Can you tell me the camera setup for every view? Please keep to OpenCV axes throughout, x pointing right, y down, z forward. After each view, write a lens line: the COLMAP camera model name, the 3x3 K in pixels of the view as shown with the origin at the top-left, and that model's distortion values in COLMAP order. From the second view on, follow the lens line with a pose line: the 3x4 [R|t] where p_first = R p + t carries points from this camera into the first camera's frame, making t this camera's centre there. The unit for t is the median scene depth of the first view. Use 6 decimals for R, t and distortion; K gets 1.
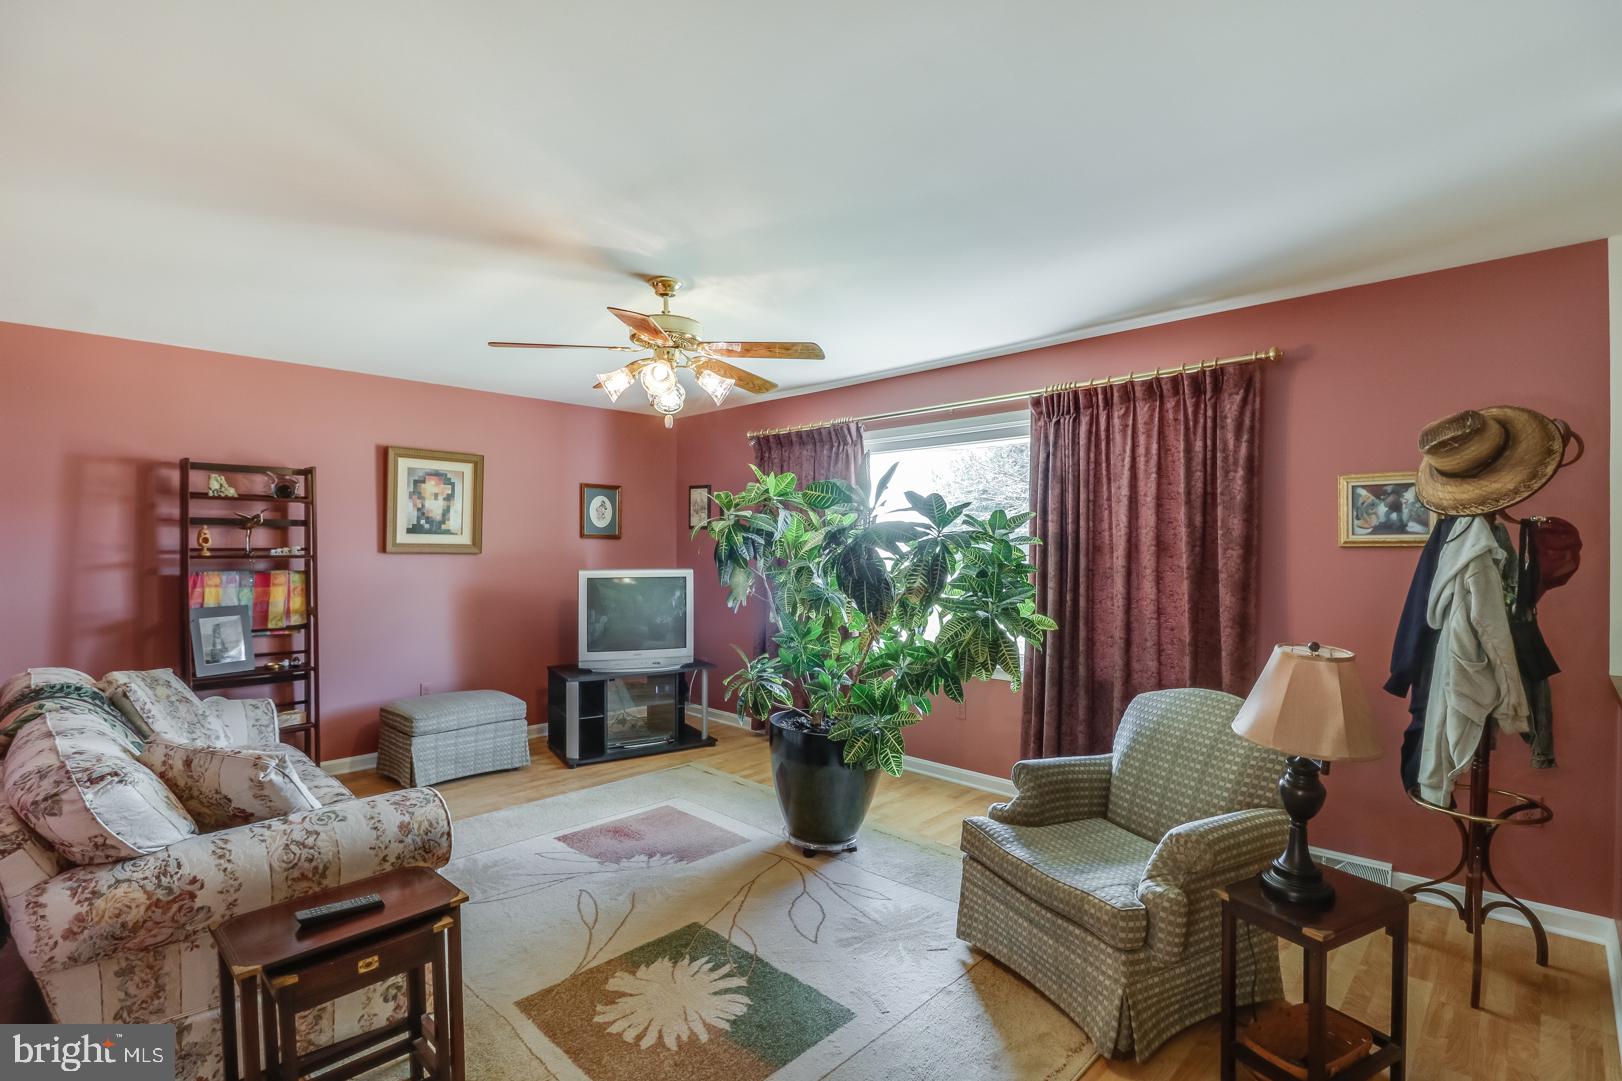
lens RADIAL K [[741.8, 0, 814.3], [0, 741.8, 562.8], [0, 0, 1]] dist [0.035303, -0.008832]
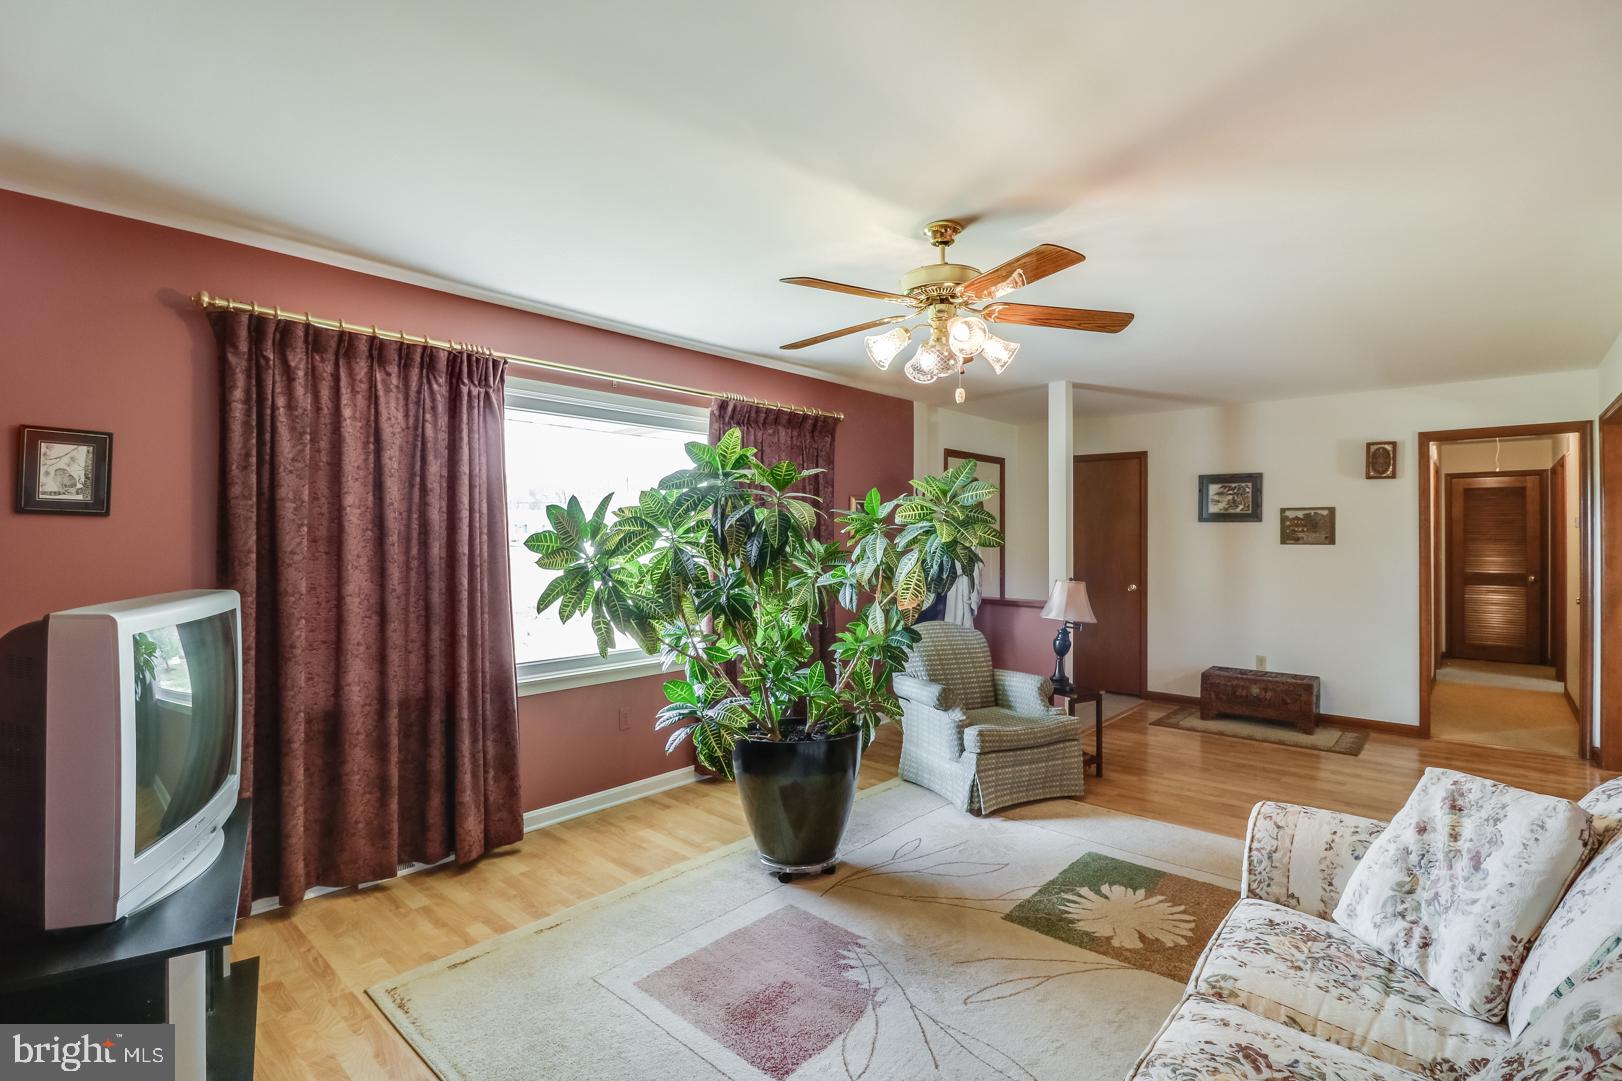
lens RADIAL K [[752.7, 0, 815.2], [0, 752.7, 546.6], [0, 0, 1]] dist [0.000638, -0.009482]
pose [[-0.024285, -0.012739, 0.999624, -1.118866], [0.022503, 0.999658, 0.013286, -0.027614], [-0.999452, 0.022817, -0.023990, 1.238863]]
